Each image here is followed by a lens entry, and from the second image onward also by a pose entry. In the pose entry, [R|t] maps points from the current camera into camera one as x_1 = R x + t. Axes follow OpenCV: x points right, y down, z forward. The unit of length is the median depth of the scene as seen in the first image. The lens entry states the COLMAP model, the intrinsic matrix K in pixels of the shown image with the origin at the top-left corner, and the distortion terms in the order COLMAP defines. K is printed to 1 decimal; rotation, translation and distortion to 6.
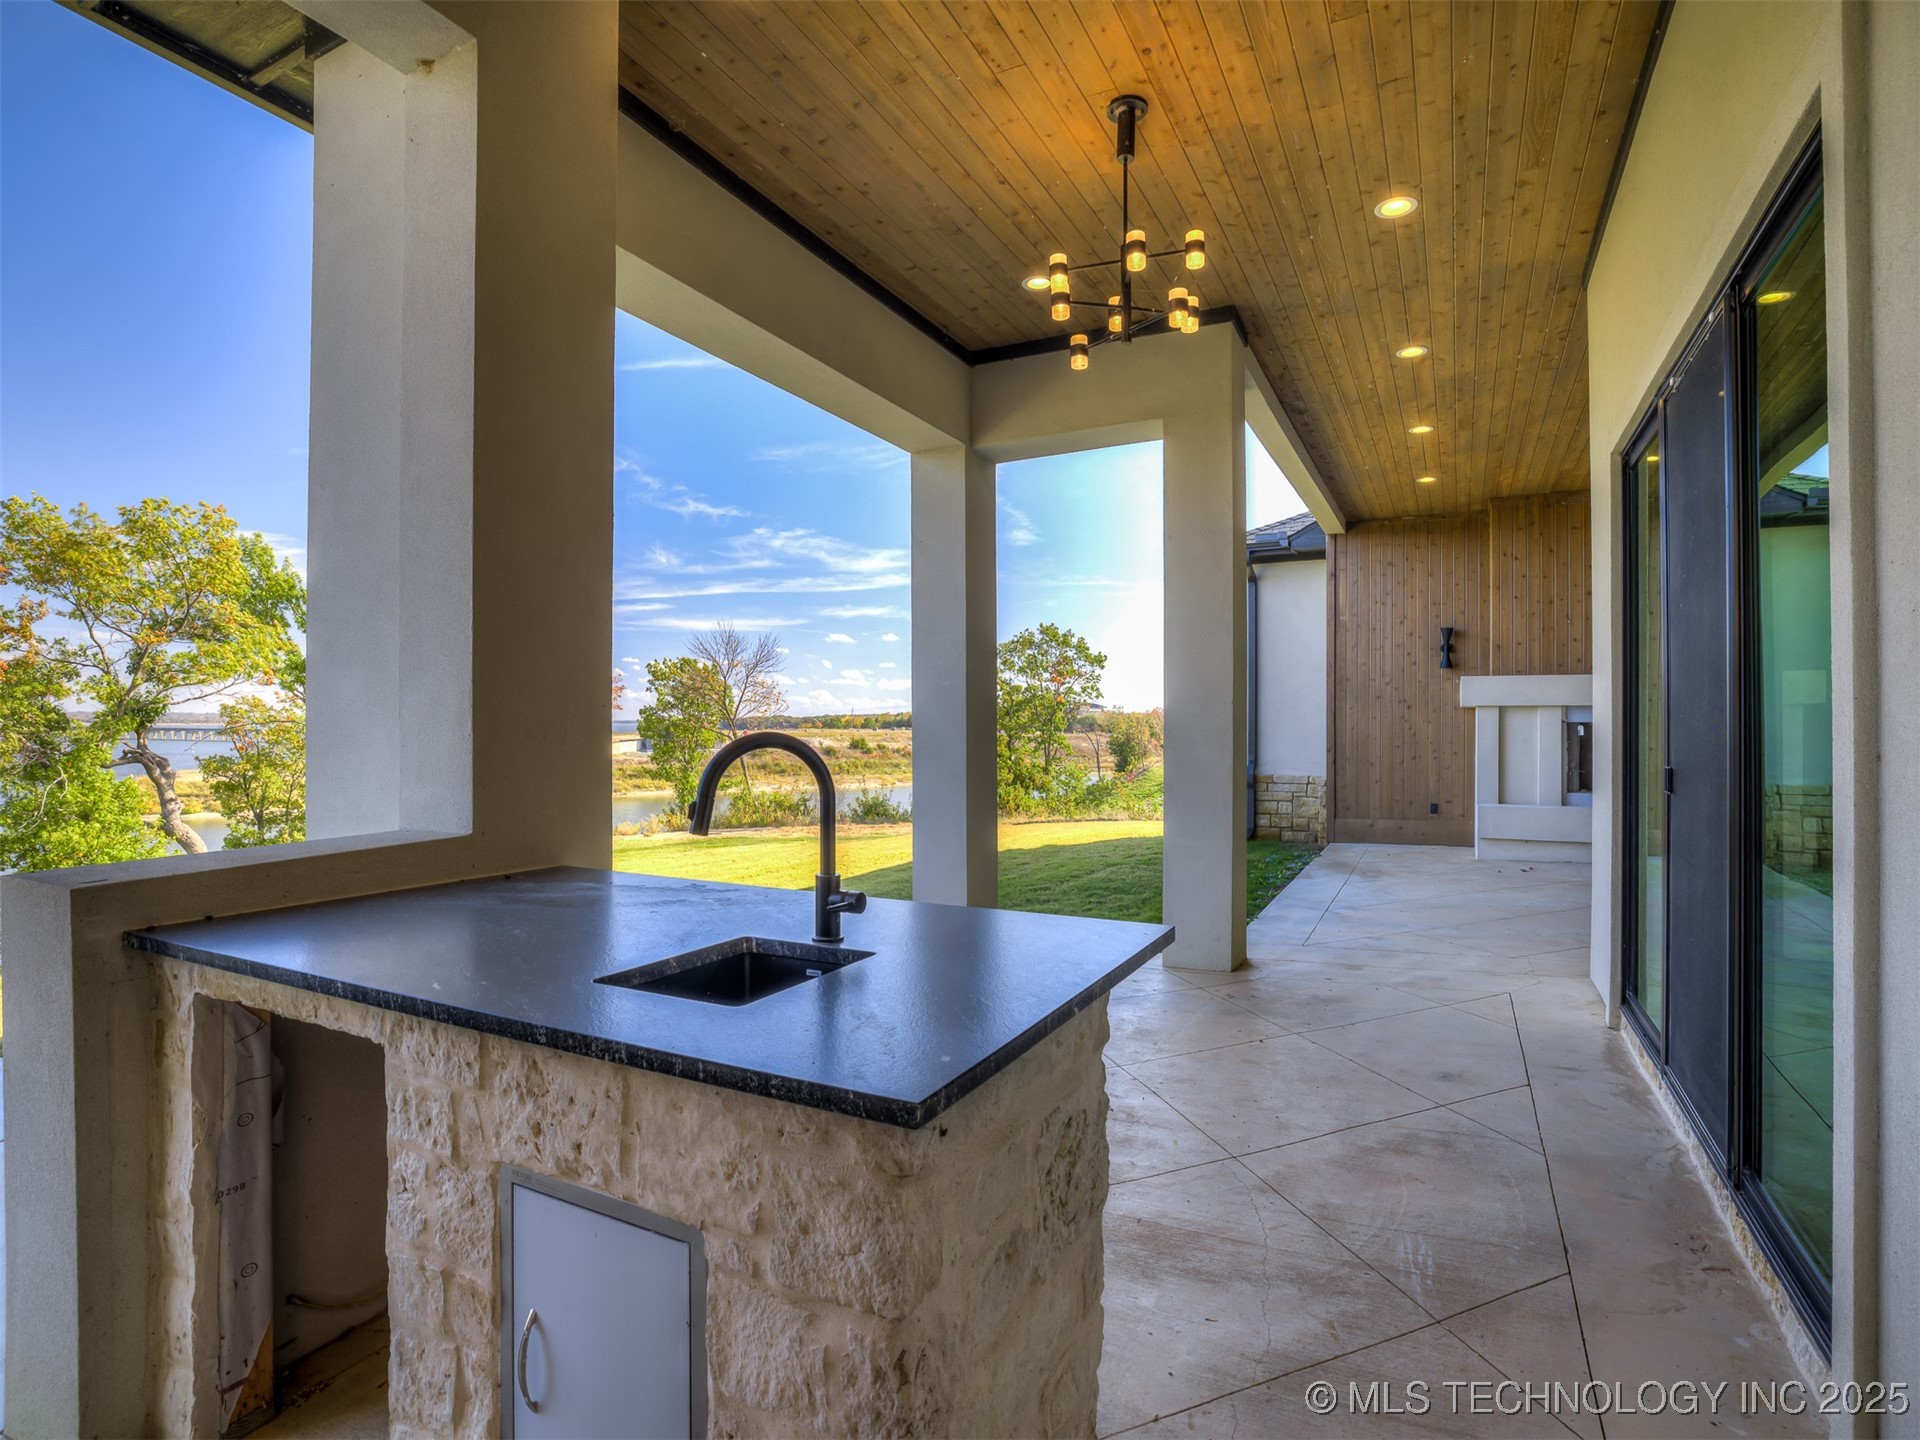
lens RADIAL K [[958.8, 0, 959.6], [0, 958.8, 709.2], [0, 0, 1]] dist [-0.048017, 0.020891]
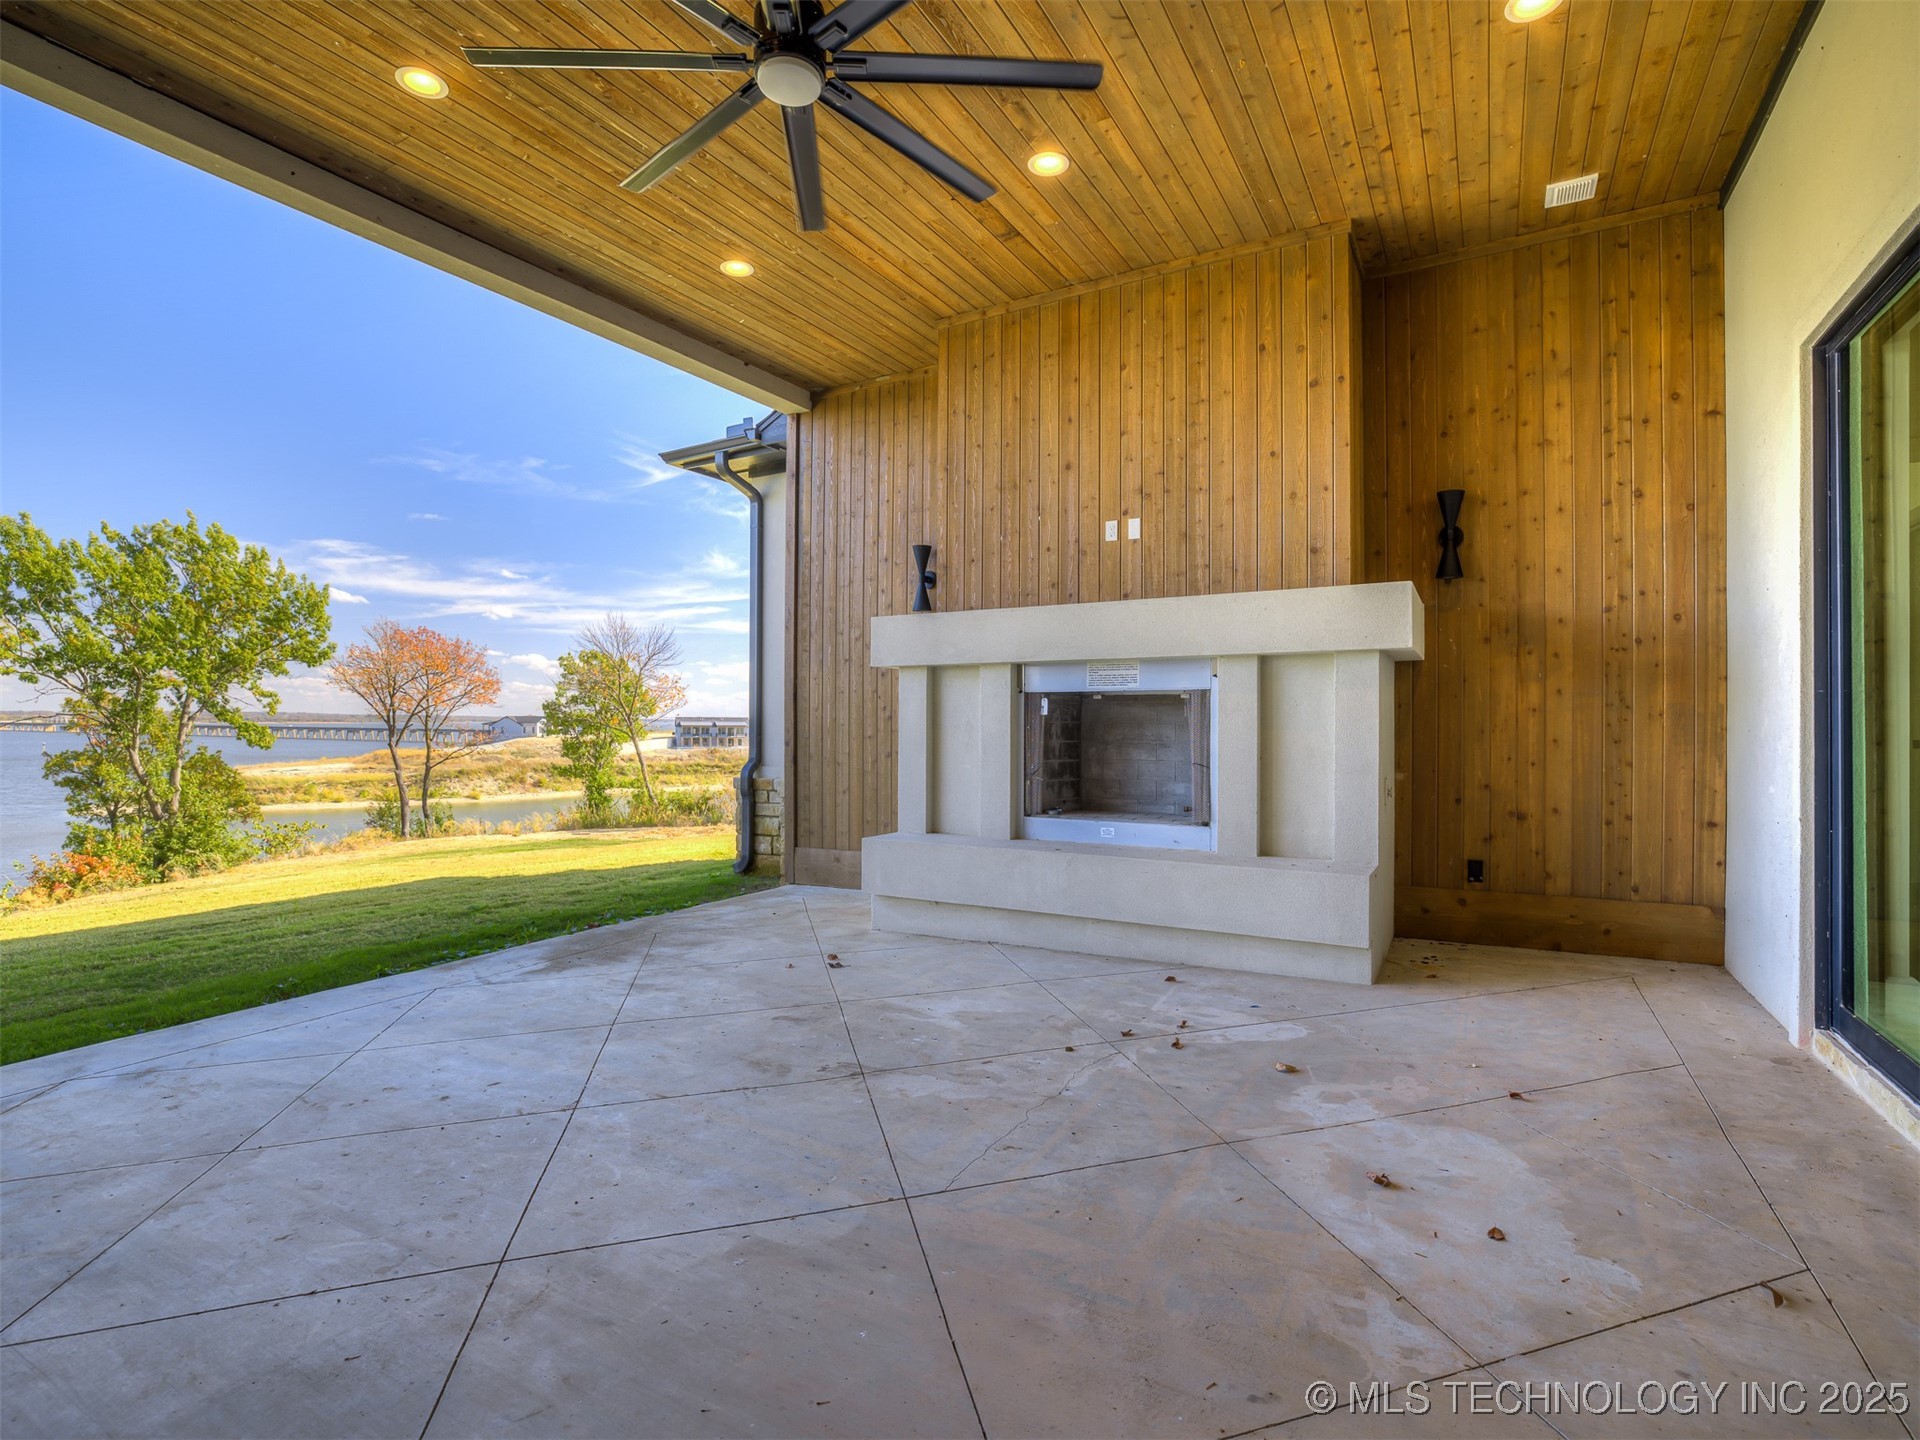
lens RADIAL K [[919.1, 0, 960.9], [0, 919.1, 727.1], [0, 0, 1]] dist [-0.064955, 0.024950]
pose [[0.999526, 0.000532, -0.030769, 0.549432], [0.000089, 0.999797, 0.020166, 0.020292], [0.030774, -0.020159, 0.999323, 0.390262]]
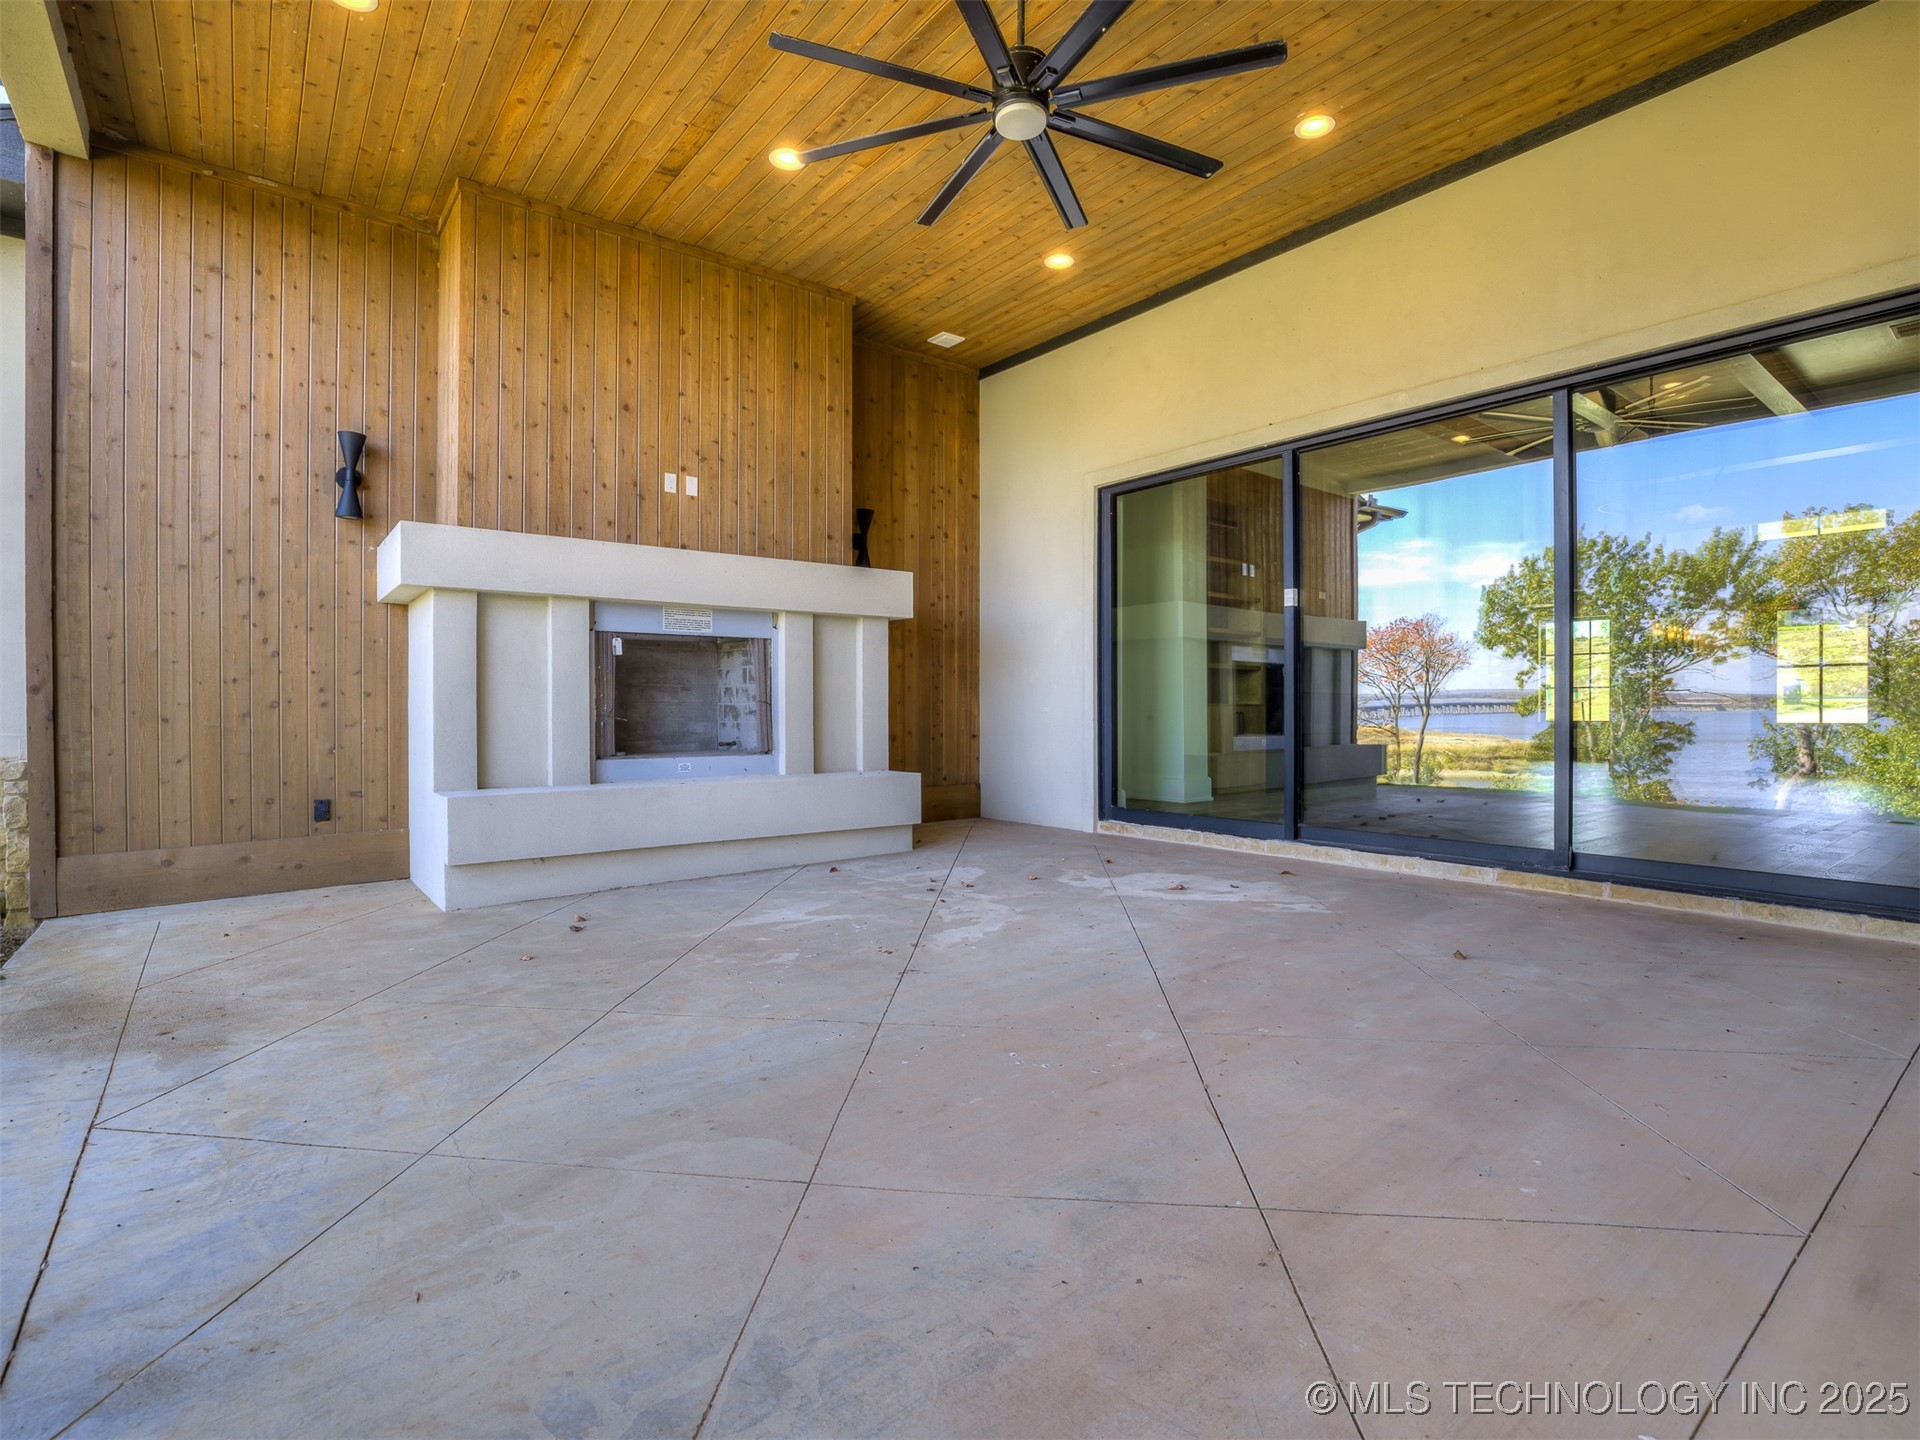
lens RADIAL K [[919.1, 0, 960.9], [0, 919.1, 727.1], [0, 0, 1]] dist [-0.064955, 0.024950]
pose [[0.409347, -0.020386, 0.912151, 0.219682], [-0.012775, 0.999524, 0.028072, 0.045612], [-0.912289, -0.023143, 0.408892, 0.518706]]
